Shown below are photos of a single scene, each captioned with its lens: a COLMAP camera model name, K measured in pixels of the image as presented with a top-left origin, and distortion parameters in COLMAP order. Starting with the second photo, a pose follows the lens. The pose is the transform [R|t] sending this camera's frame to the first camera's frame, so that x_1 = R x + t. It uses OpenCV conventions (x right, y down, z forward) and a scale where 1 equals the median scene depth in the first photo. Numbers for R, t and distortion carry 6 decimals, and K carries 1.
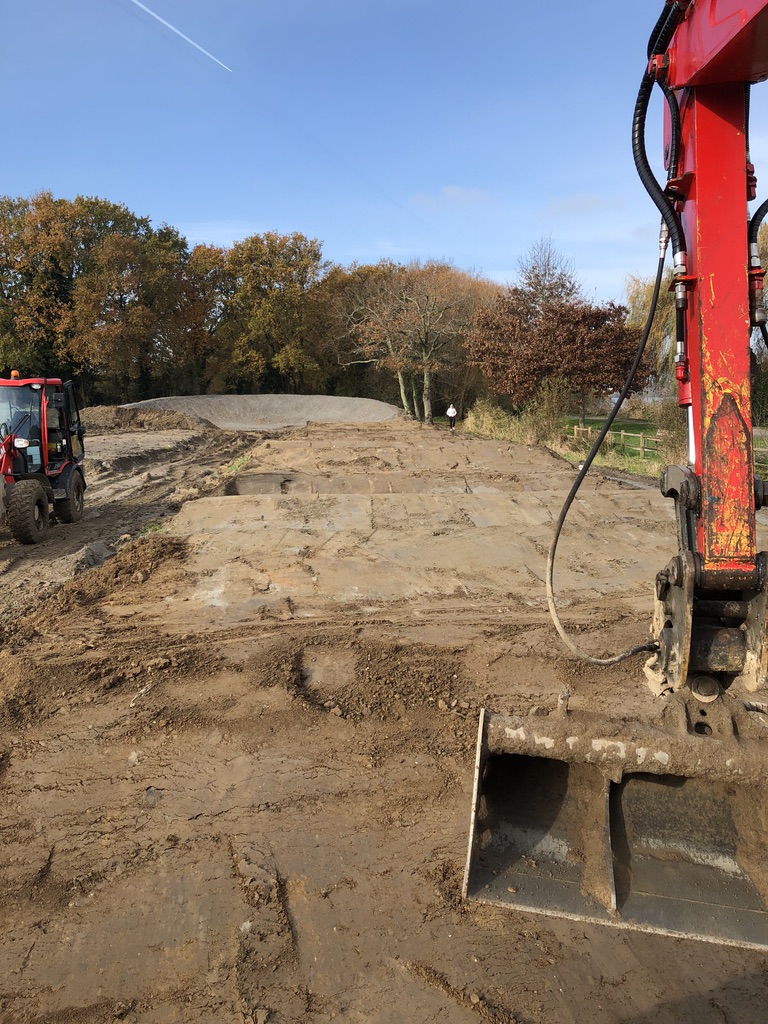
lens RADIAL K [[842.4, 0, 382.4], [0, 842.4, 490.8], [0, 0, 1]] dist [0.033199, -0.034601]
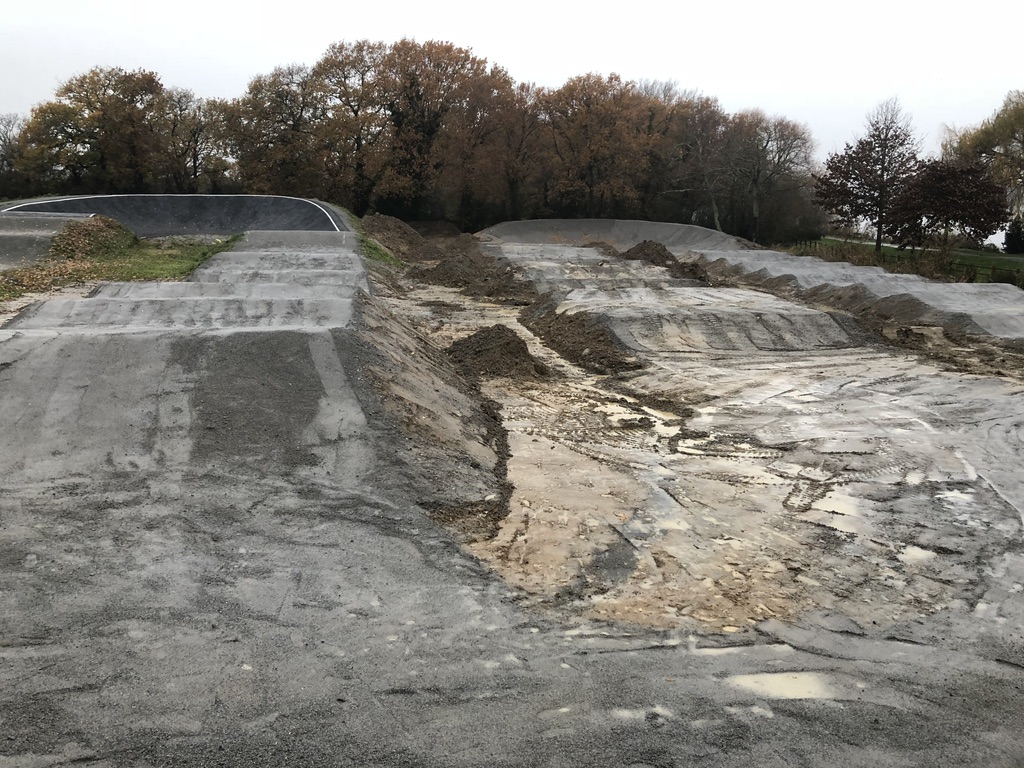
lens RADIAL K [[842.4, 0, 507.6], [0, 842.4, 373.9], [0, 0, 1]] dist [0.033199, -0.034601]
pose [[0.999849, 0.016368, -0.005912, -0.561345], [-0.015765, 0.995758, 0.090653, -0.016165], [0.007370, -0.090547, 0.995865, -0.391871]]
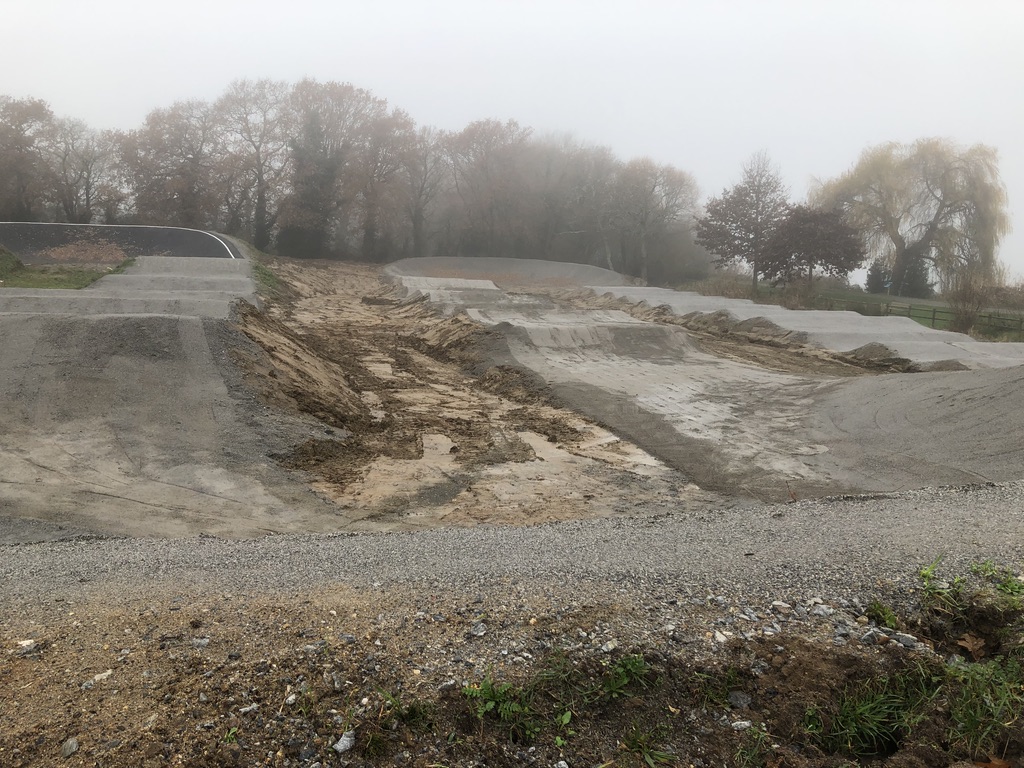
lens RADIAL K [[842.4, 0, 511.5], [0, 842.4, 376.3], [0, 0, 1]] dist [0.033199, -0.034601]
pose [[0.994609, 0.016199, 0.102421, -0.530118], [-0.020275, 0.999038, 0.038874, 0.014621], [-0.101693, -0.040741, 0.993981, -0.444054]]
